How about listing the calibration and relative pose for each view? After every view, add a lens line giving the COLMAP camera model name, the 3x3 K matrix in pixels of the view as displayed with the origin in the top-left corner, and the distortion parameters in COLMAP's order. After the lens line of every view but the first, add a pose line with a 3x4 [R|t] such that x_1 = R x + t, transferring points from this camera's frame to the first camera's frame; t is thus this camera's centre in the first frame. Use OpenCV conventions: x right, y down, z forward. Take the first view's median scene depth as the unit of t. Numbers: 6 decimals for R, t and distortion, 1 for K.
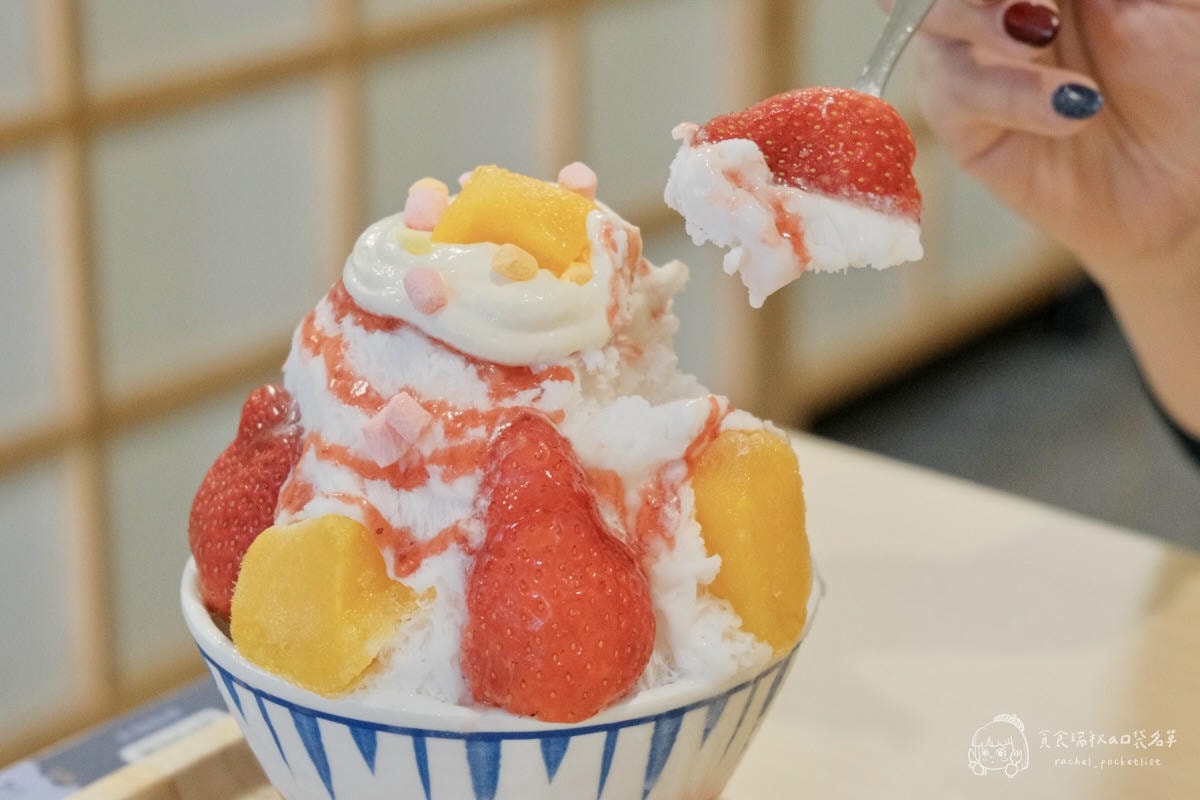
lens RADIAL K [[2676.7, 0, 600.0], [0, 2676.7, 400.0], [0, 0, 1]] dist [-0.021948, 0.952222]
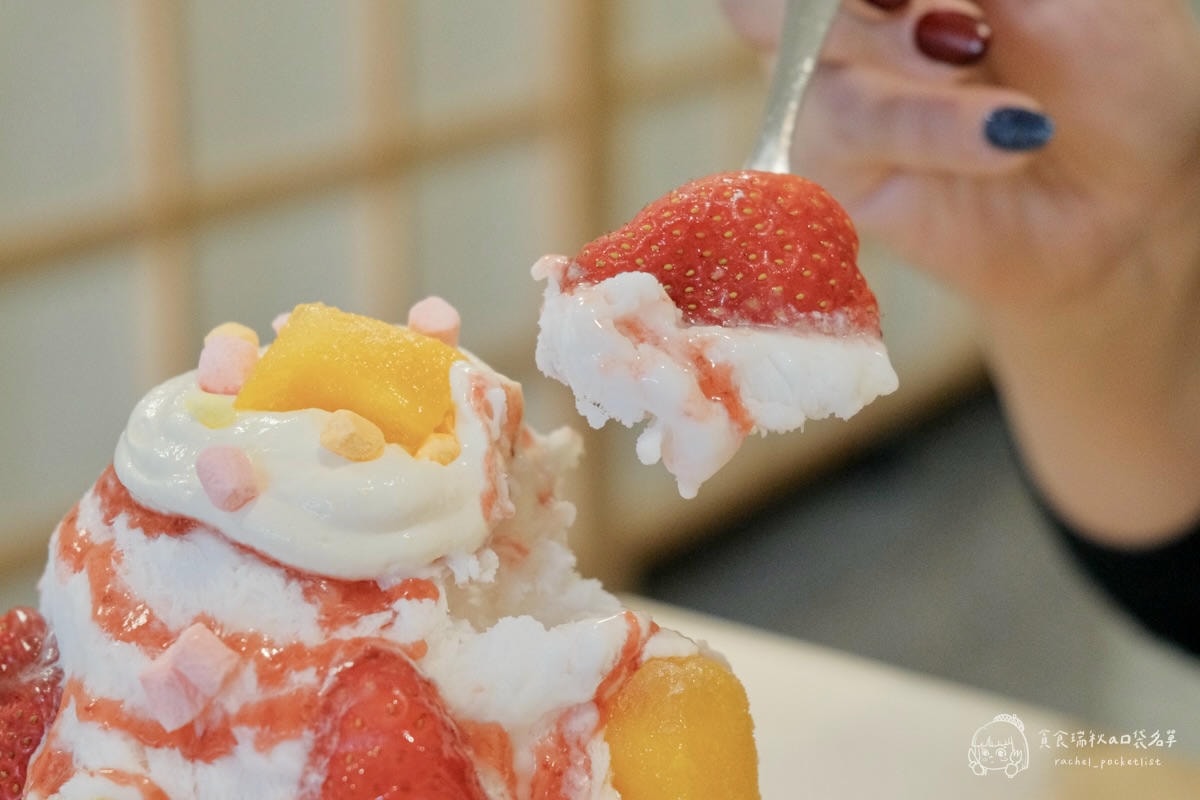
lens RADIAL K [[2676.7, 0, 600.0], [0, 2676.7, 400.0], [0, 0, 1]] dist [-0.021948, 0.952222]
pose [[0.997650, -0.024479, 0.063995, -0.011071], [0.028193, 0.997930, -0.057797, -0.017413], [-0.062447, 0.059465, 0.996275, 0.277791]]
